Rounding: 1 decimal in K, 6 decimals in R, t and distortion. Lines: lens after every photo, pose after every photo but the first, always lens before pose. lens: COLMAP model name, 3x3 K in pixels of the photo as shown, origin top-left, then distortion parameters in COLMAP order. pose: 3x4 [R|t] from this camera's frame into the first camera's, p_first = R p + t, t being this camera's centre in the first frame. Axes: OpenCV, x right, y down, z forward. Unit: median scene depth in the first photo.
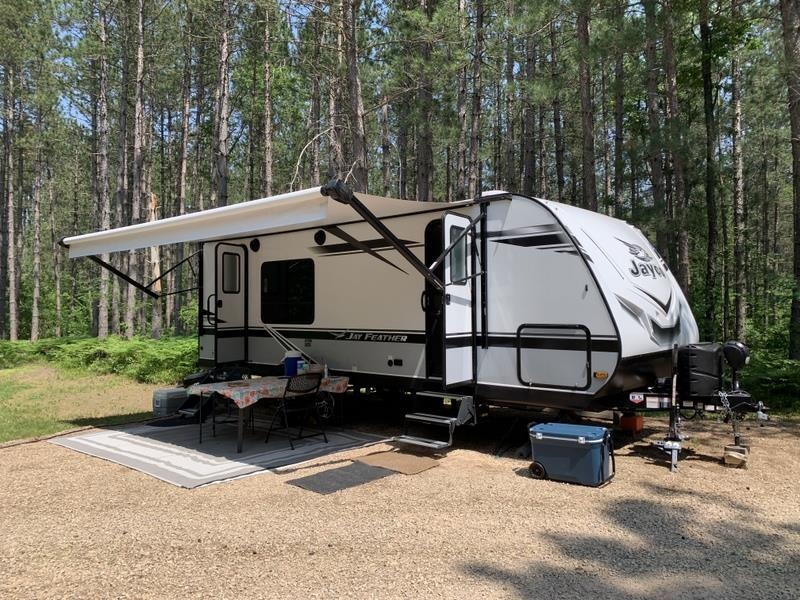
lens RADIAL K [[594.6, 0, 401.7], [0, 594.6, 300.2], [0, 0, 1]] dist [0.000537, -0.007771]
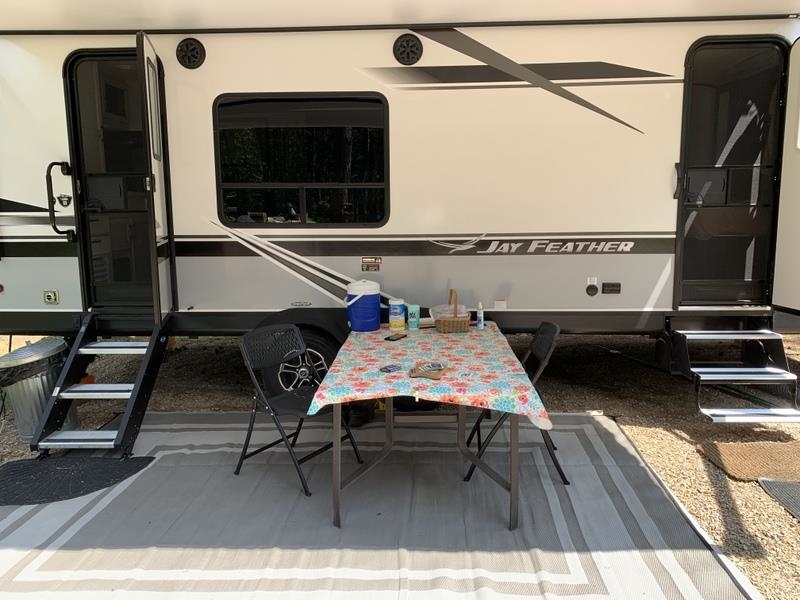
lens RADIAL K [[594.6, 0, 401.7], [0, 594.6, 300.2], [0, 0, 1]] dist [0.000537, -0.007771]
pose [[0.784968, -0.102266, 0.611037, -0.483943], [-0.002373, 0.985779, 0.168033, 0.017516], [-0.619531, -0.133350, 0.773562, 0.623085]]
